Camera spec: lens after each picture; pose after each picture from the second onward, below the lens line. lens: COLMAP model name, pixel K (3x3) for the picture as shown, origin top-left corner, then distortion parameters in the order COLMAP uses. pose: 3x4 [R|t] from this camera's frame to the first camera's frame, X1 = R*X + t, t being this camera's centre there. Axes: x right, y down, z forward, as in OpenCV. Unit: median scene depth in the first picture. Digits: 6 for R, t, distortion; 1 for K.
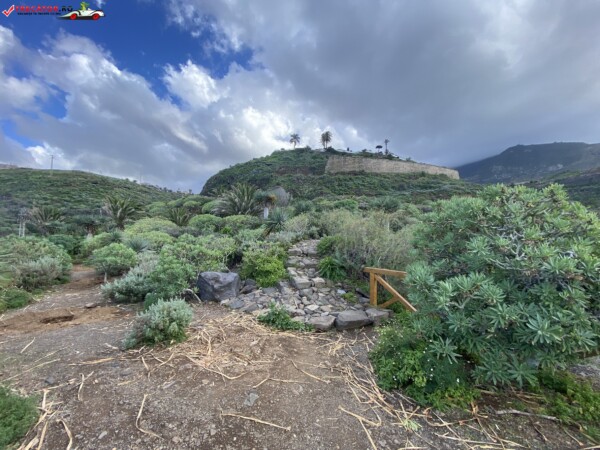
lens RADIAL K [[246.5, 0, 300.2], [0, 246.5, 225.6], [0, 0, 1]] dist [-0.014962, -0.003862]
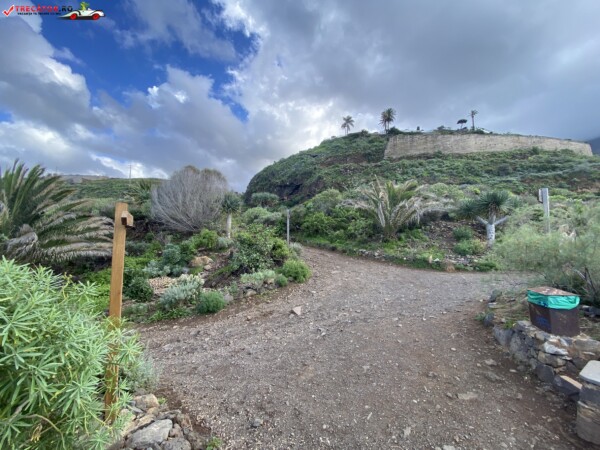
lens RADIAL K [[246.5, 0, 300.5], [0, 246.5, 227.1], [0, 0, 1]] dist [-0.014962, -0.003862]
pose [[0.964304, -0.013270, -0.264463, 0.041894], [0.016917, 0.999791, 0.011519, -0.015105], [0.264255, -0.015582, 0.964327, 0.166532]]
